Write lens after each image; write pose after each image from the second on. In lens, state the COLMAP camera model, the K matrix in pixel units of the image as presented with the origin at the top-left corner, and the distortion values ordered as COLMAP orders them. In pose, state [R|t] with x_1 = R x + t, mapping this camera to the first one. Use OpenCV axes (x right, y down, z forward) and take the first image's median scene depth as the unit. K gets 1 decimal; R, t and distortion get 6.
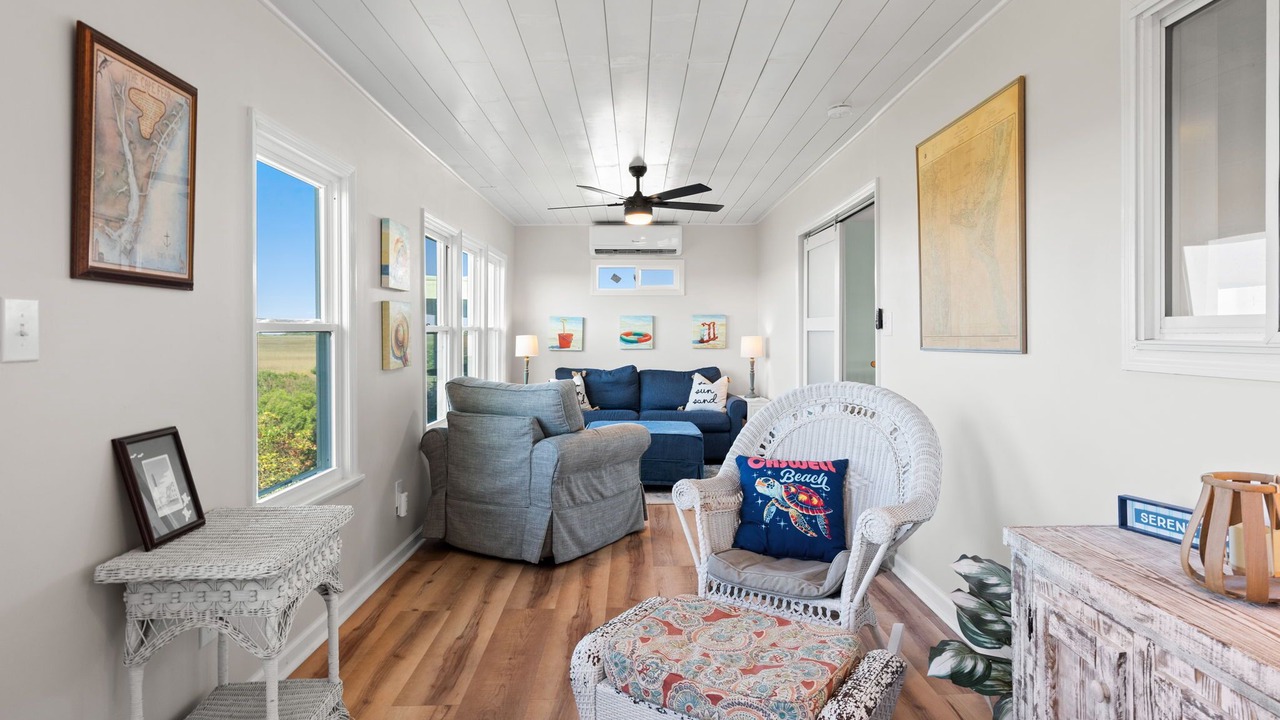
lens RADIAL K [[724.1, 0, 638.9], [0, 724.1, 334.9], [0, 0, 1]] dist [-0.000688, -0.000193]
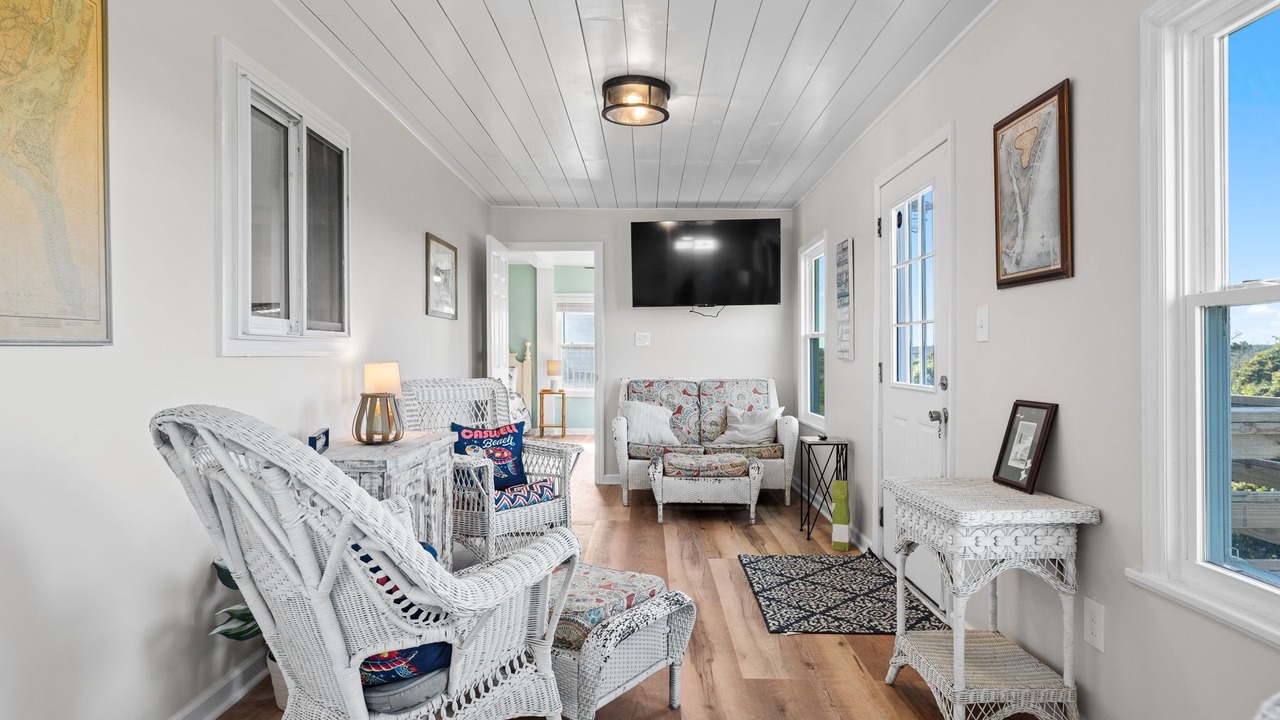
lens RADIAL K [[642.3, 0, 635.4], [0, 642.3, 353.0], [0, 0, 1]] dist [-0.001060, -0.000312]
pose [[-0.999733, 0.004136, 0.022741, -0.025314], [0.004251, 0.999978, 0.005035, 0.042648], [-0.022720, 0.005130, -0.999729, 2.131072]]
